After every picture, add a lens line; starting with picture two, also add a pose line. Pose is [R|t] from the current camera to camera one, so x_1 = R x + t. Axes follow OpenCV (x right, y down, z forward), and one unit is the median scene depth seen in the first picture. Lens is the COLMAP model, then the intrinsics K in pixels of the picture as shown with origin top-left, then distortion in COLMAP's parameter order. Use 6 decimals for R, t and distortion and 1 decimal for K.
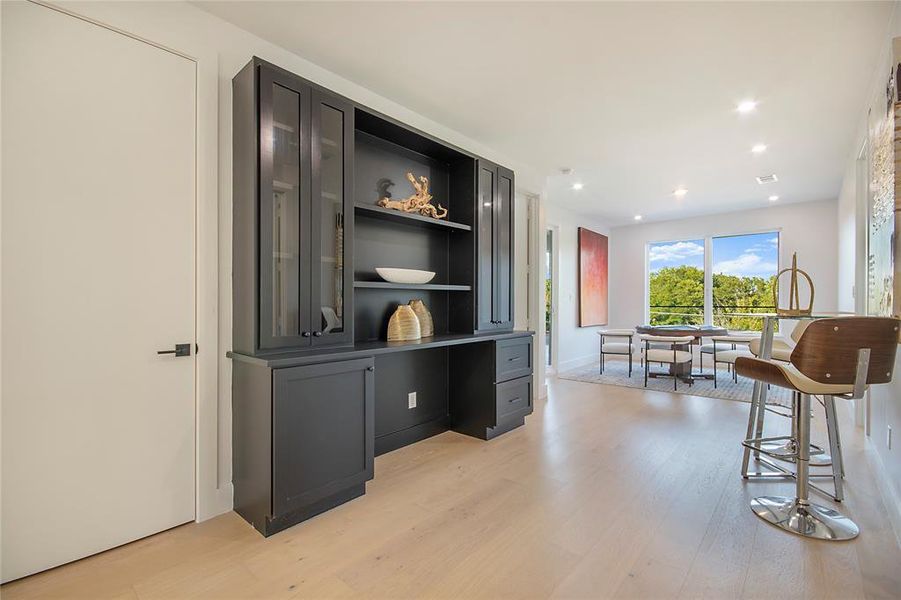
lens RADIAL K [[398.9, 0, 448.4], [0, 398.9, 302.0], [0, 0, 1]] dist [-0.002087, -0.001712]
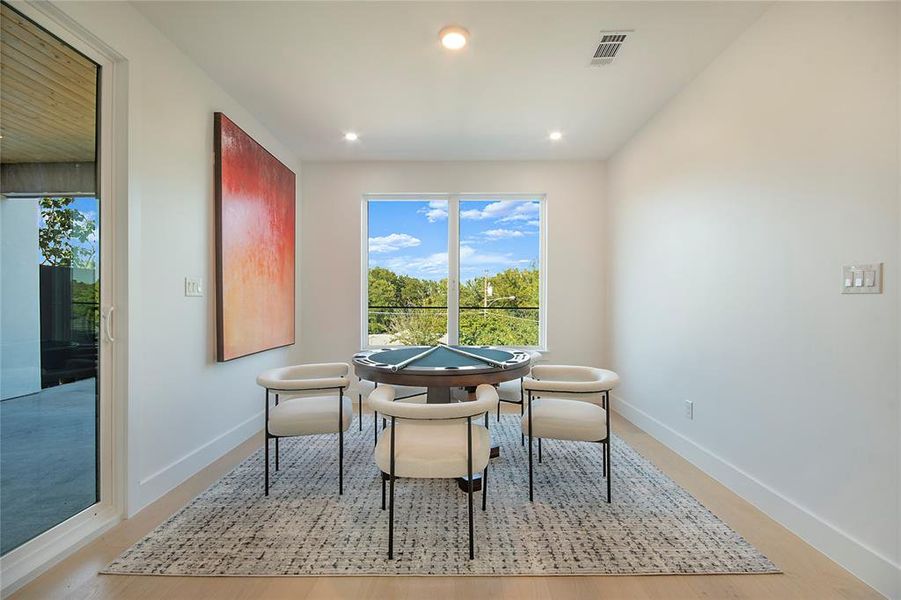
lens RADIAL K [[398.9, 0, 457.0], [0, 398.9, 301.9], [0, 0, 1]] dist [-0.002087, -0.001712]
pose [[0.740811, 0.003054, 0.671707, 0.163294], [-0.005532, 0.999983, 0.001555, 0.000583], [-0.671691, -0.004868, 0.740816, 0.372044]]
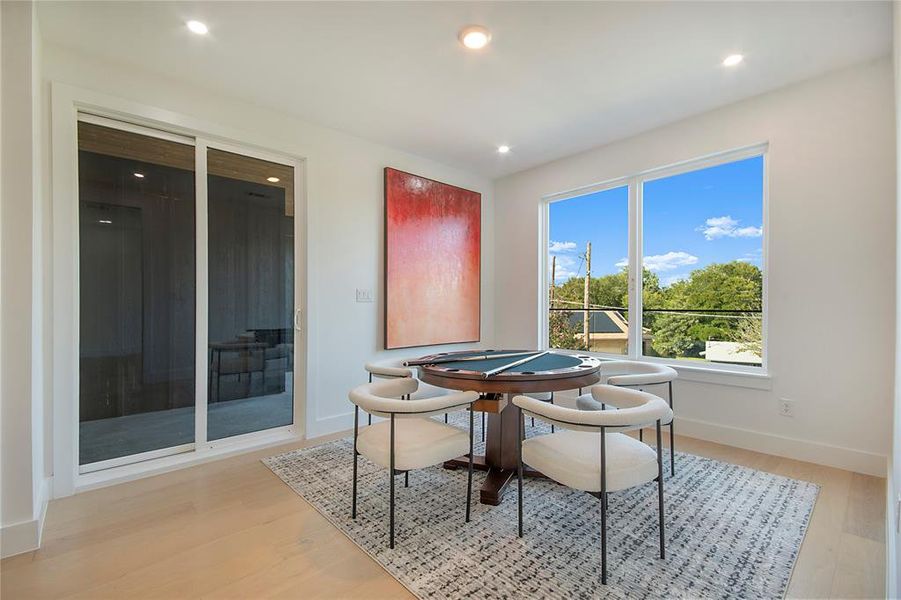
lens RADIAL K [[398.9, 0, 457.2], [0, 398.9, 304.1], [0, 0, 1]] dist [-0.002087, -0.001712]
pose [[0.995888, -0.005275, -0.090435, 0.326801], [0.005502, 0.999982, 0.002258, -0.000160], [0.090422, -0.002747, 0.995900, 0.317205]]
